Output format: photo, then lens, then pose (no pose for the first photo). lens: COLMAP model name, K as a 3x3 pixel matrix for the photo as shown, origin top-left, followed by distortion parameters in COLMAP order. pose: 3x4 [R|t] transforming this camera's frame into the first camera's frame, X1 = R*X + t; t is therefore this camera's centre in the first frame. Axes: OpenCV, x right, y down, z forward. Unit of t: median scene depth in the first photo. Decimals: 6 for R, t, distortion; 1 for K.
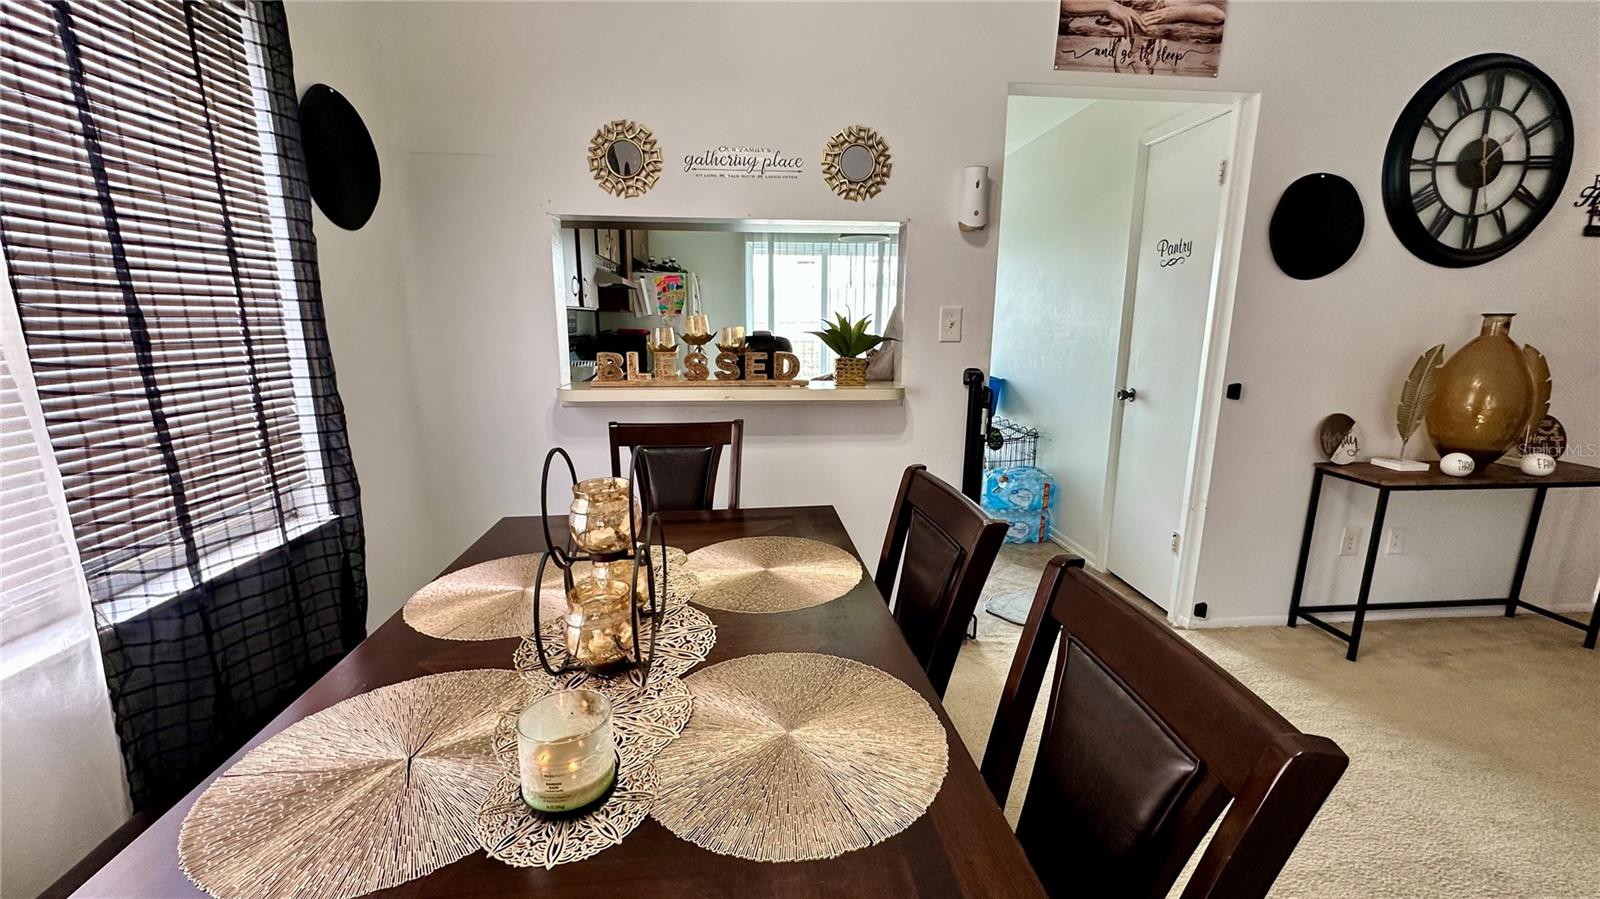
lens RADIAL K [[633.6, 0, 800.0], [0, 633.6, 449.7], [0, 0, 1]] dist [-0.000682, -0.000128]
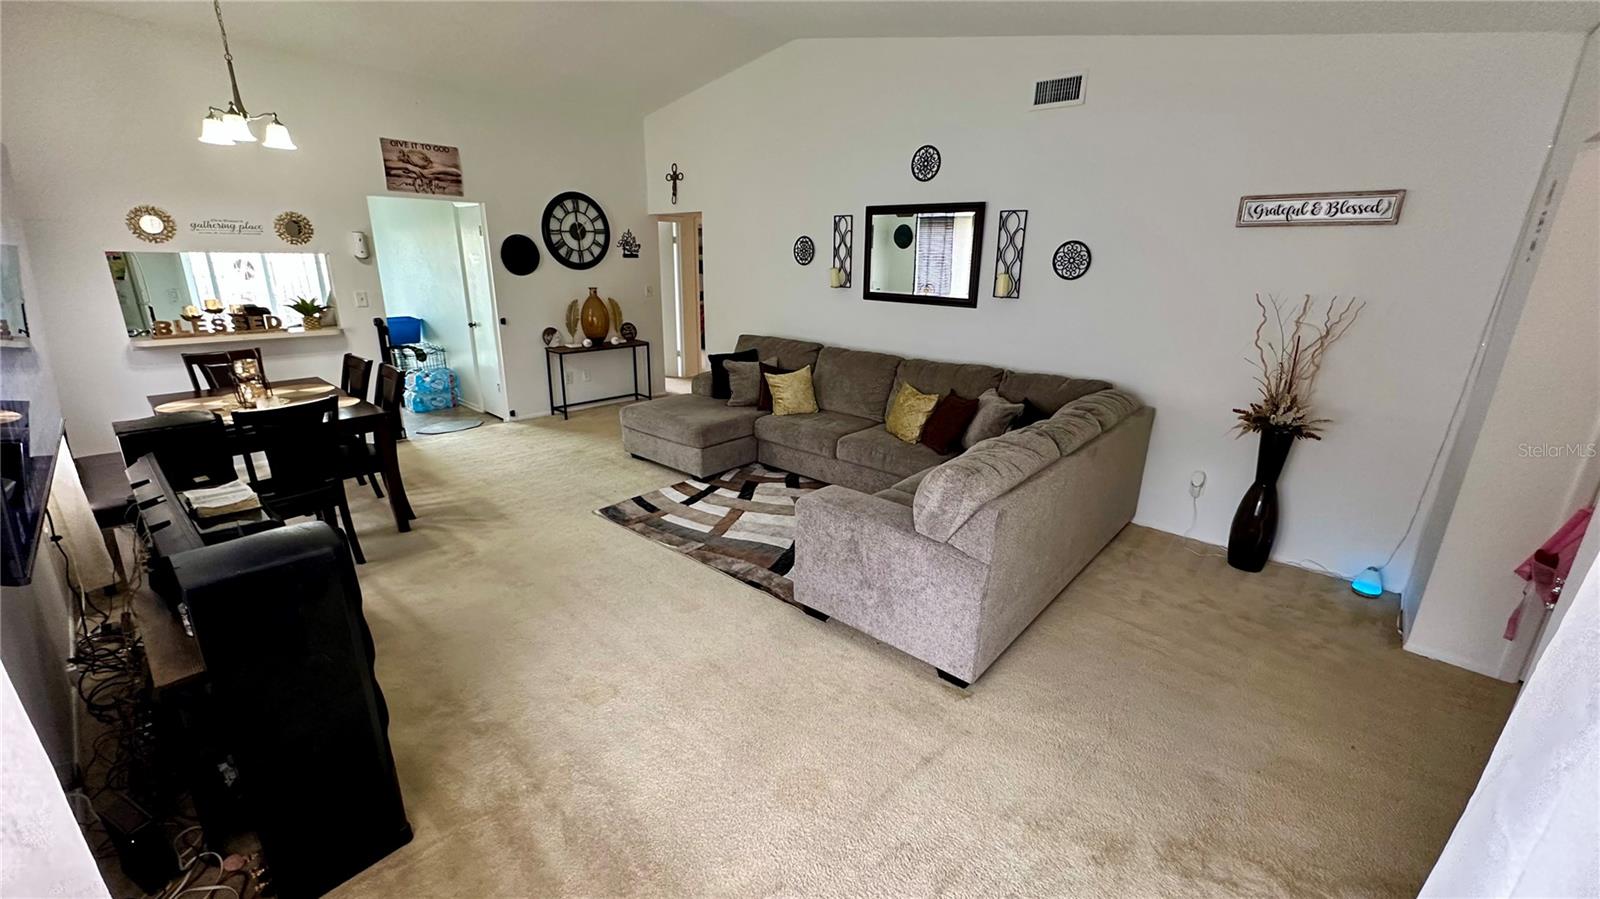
lens RADIAL K [[633.6, 0, 796.6], [0, 633.6, 448.0], [0, 0, 1]] dist [-0.000682, -0.000128]
pose [[0.733530, -0.189440, 0.652722, -0.193574], [0.119363, 0.981350, 0.150678, 0.164416], [-0.669093, -0.032616, 0.742463, -1.689038]]
